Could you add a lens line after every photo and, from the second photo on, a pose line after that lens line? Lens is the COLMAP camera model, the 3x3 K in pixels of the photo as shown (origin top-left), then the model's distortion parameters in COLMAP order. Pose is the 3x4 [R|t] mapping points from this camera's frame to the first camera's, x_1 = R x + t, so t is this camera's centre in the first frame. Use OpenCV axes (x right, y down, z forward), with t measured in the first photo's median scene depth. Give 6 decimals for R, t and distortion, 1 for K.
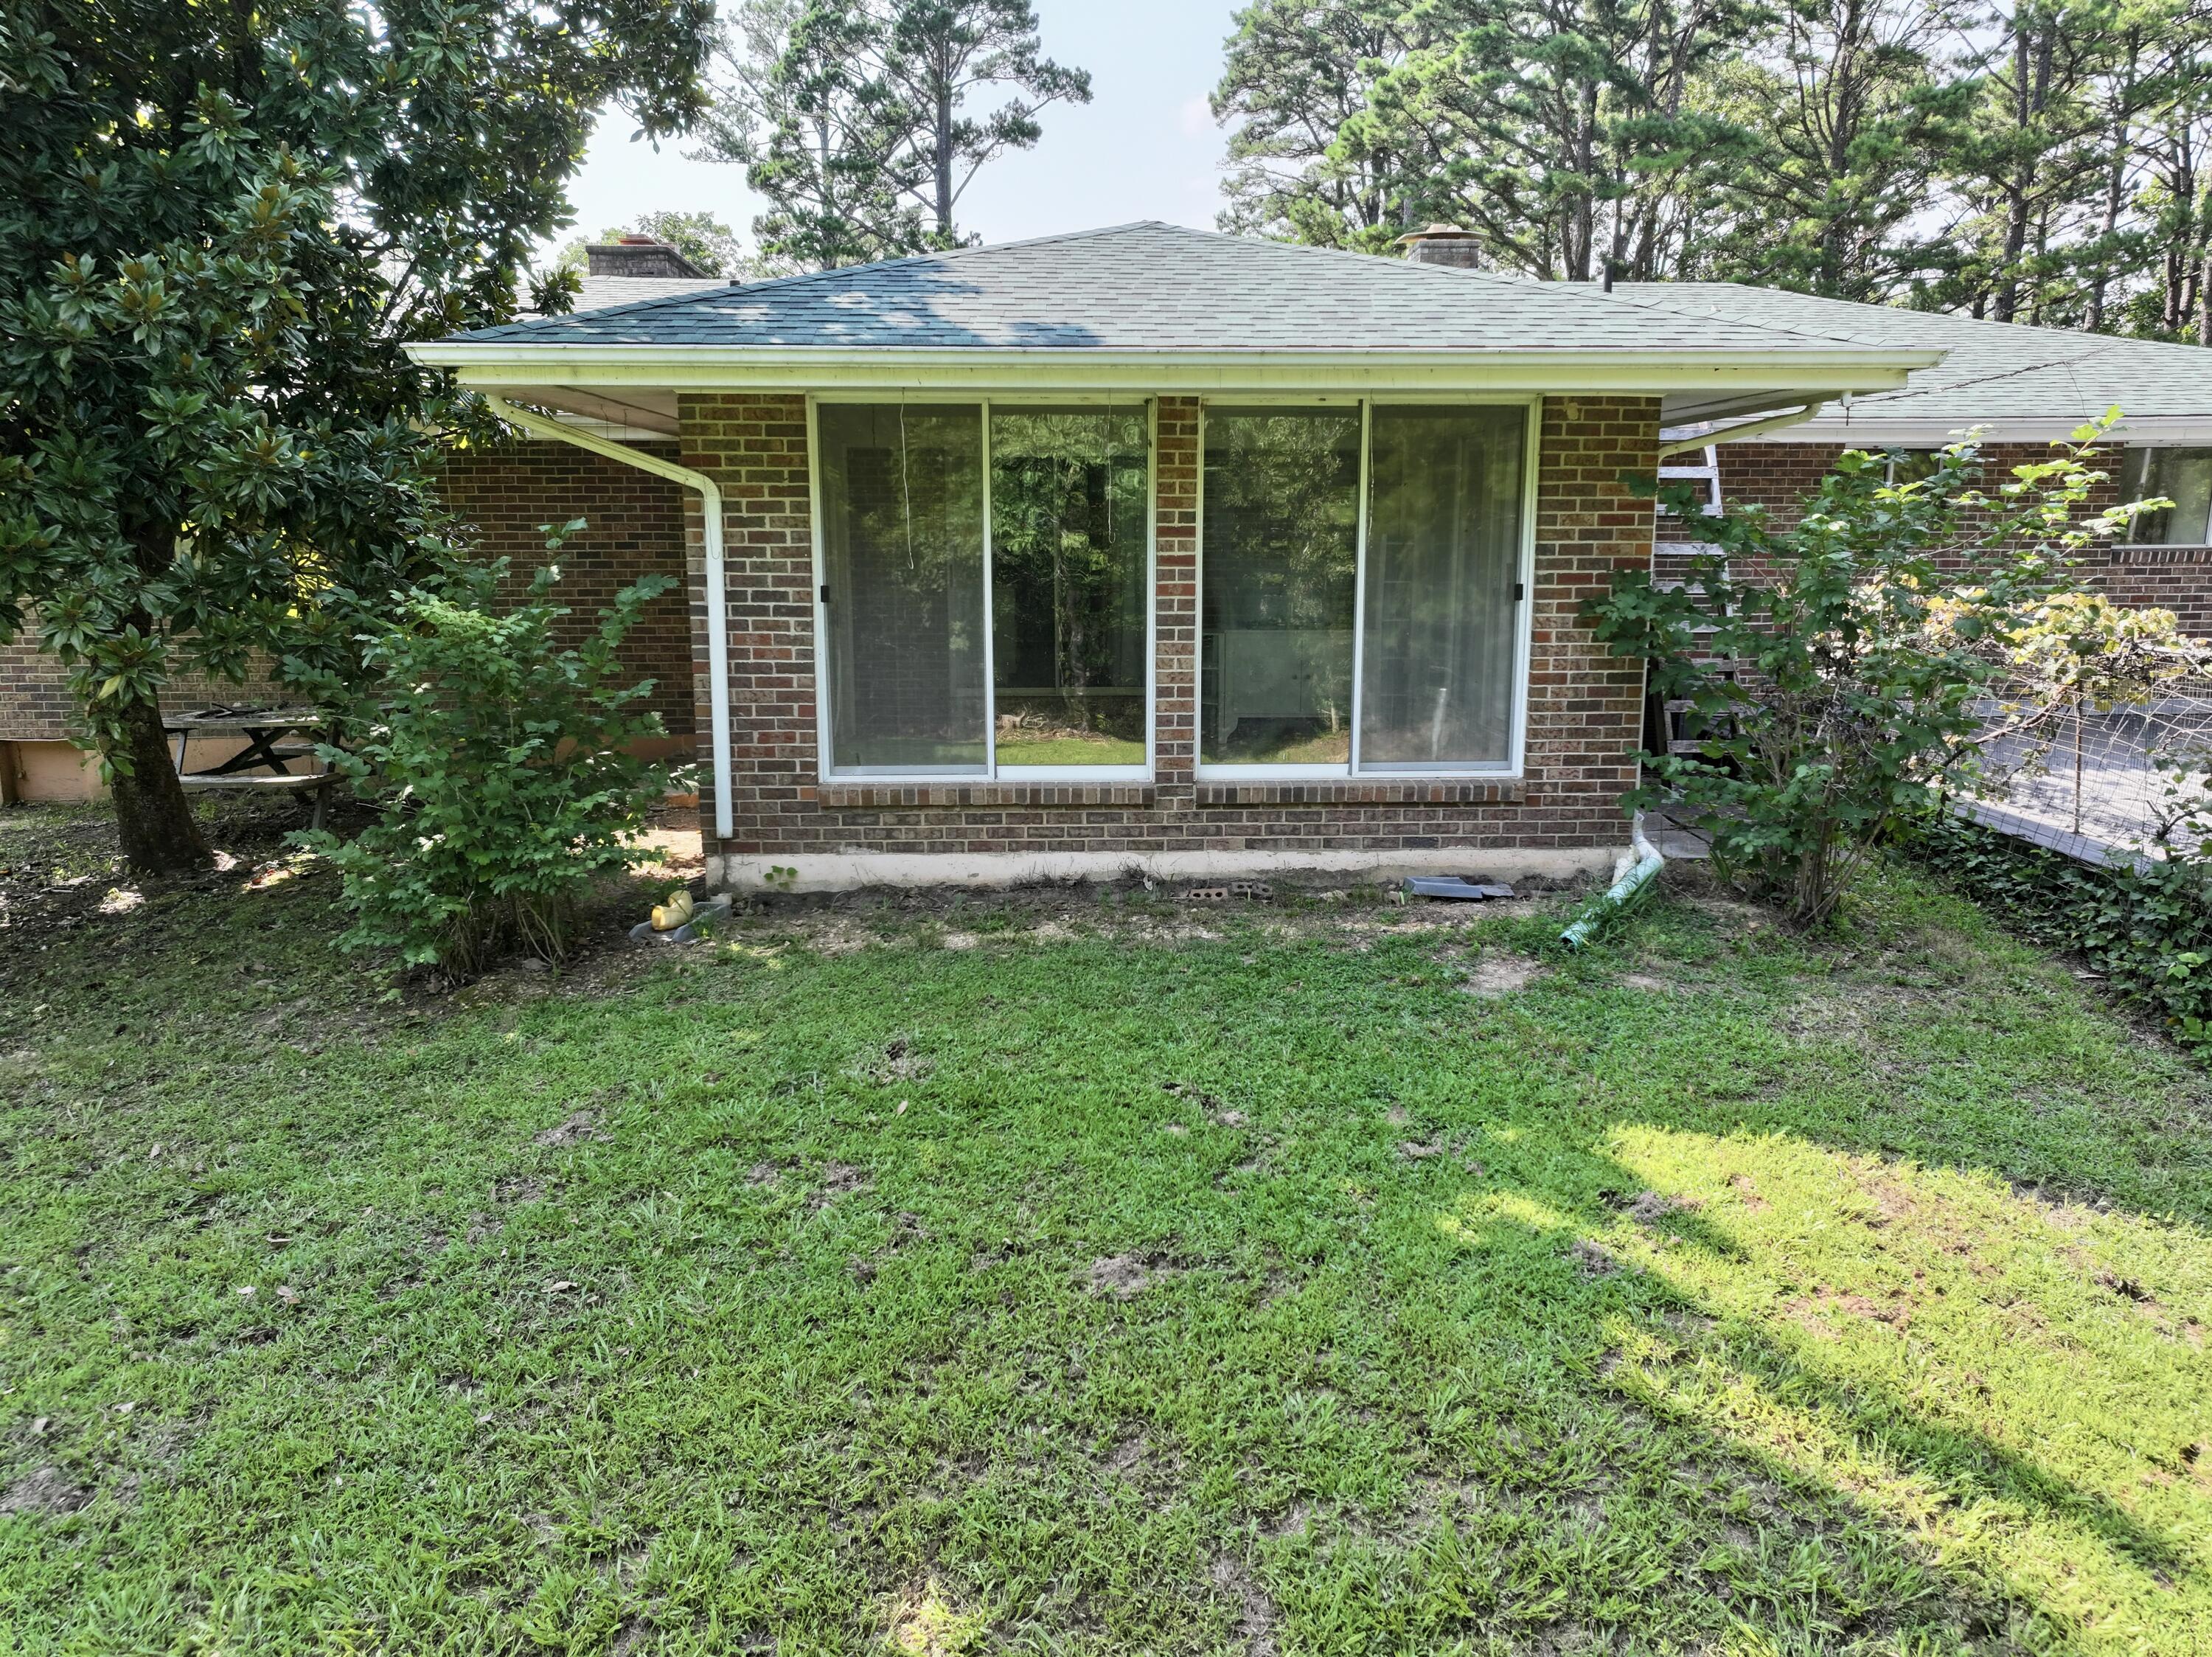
lens RADIAL K [[1537.7, 0, 1105.1], [0, 1537.7, 829.8], [0, 0, 1]] dist [0.004113, -0.006024]
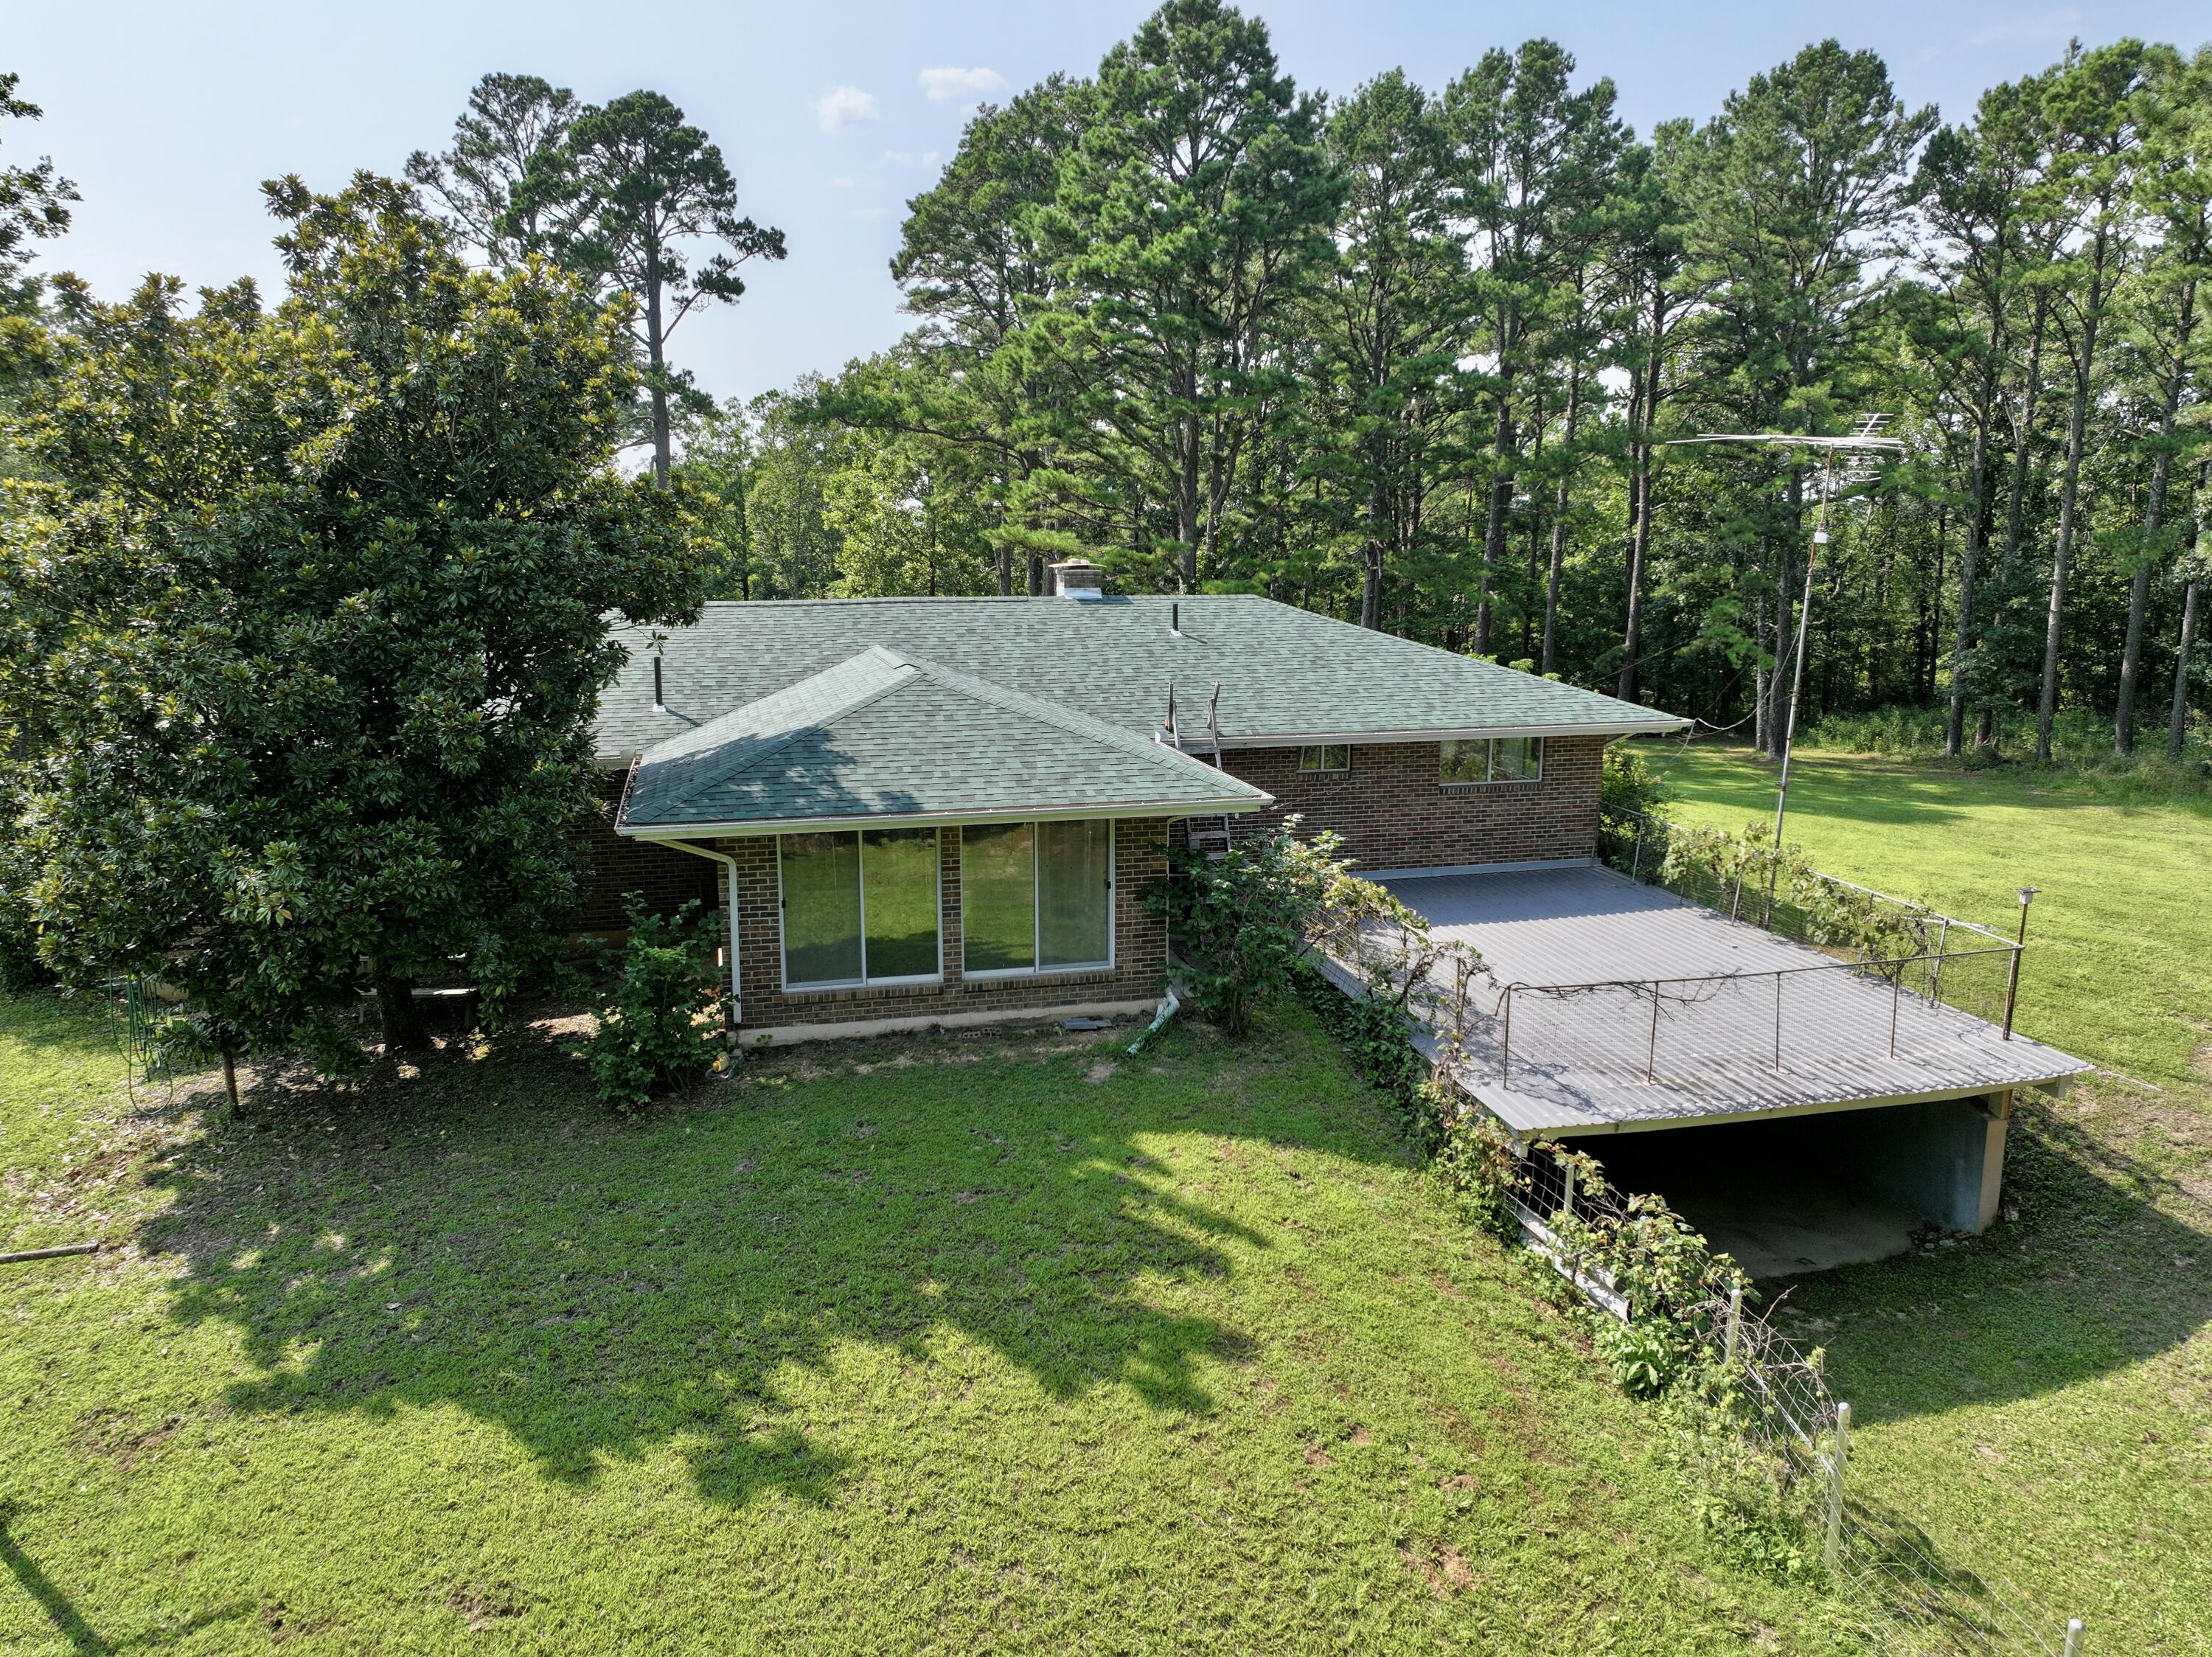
lens RADIAL K [[1537.7, 0, 1106.2], [0, 1537.7, 827.6], [0, 0, 1]] dist [0.004113, -0.006024]
pose [[0.977926, -0.037512, 0.205555, -0.177531], [0.038276, 0.999267, 0.000261, -0.238239], [-0.205414, 0.007613, 0.978645, -1.126958]]
